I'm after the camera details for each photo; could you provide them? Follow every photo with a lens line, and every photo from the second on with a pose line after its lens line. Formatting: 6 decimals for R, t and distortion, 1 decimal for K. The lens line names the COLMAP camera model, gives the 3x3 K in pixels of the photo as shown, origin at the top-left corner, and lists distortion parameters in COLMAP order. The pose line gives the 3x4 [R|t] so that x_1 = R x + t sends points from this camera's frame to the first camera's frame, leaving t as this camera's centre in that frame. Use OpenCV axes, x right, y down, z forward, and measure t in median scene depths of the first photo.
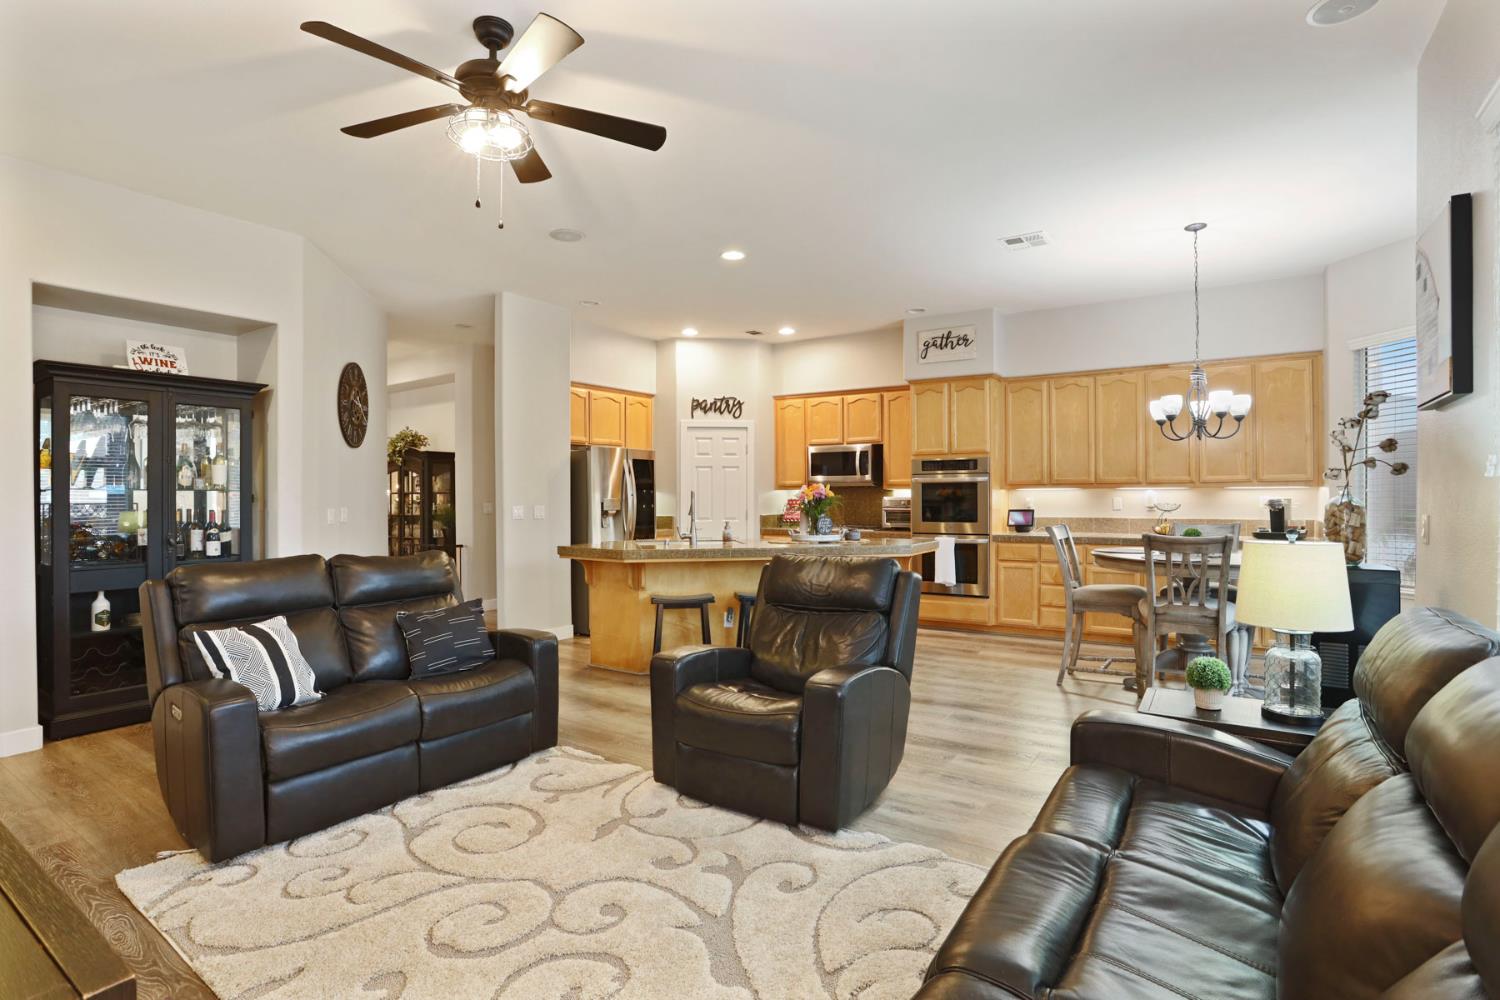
lens RADIAL K [[733.1, 0, 737.8], [0, 733.1, 498.4], [0, 0, 1]] dist [-0.003909, -0.000104]
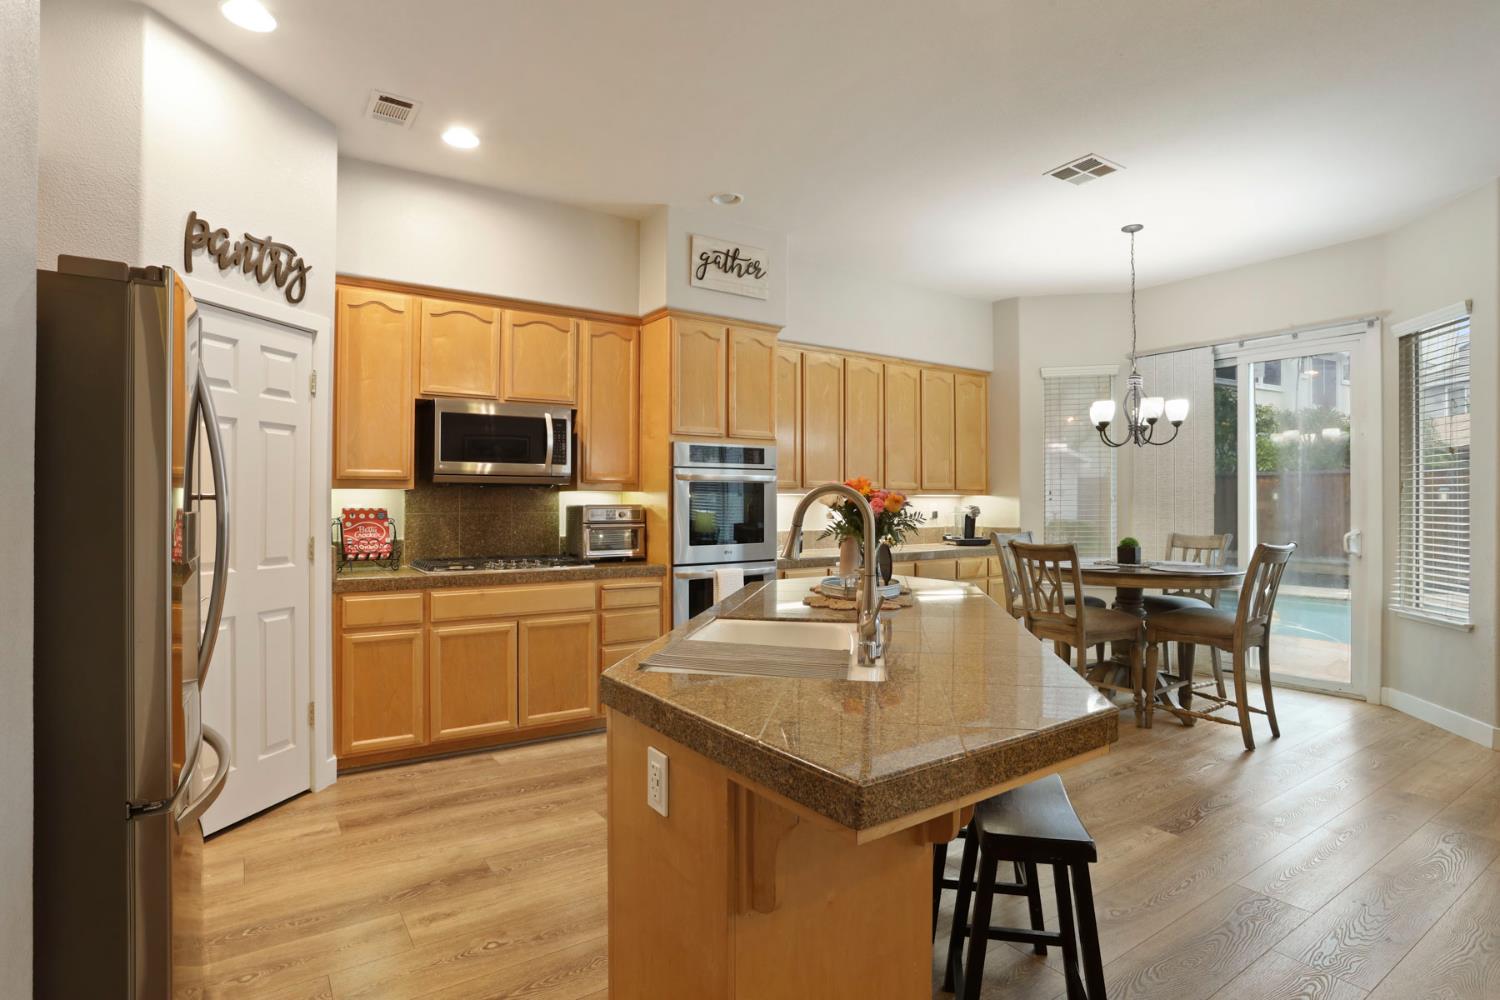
lens RADIAL K [[777.6, 0, 730.1], [0, 777.6, 500.9], [0, 0, 1]] dist [-0.037355, 0.010194]
pose [[0.392344, 0.005026, 0.919805, -0.299957], [-0.001968, 0.999987, -0.004625, -0.002221], [-0.919816, 0.000005, 0.392349, 0.653838]]
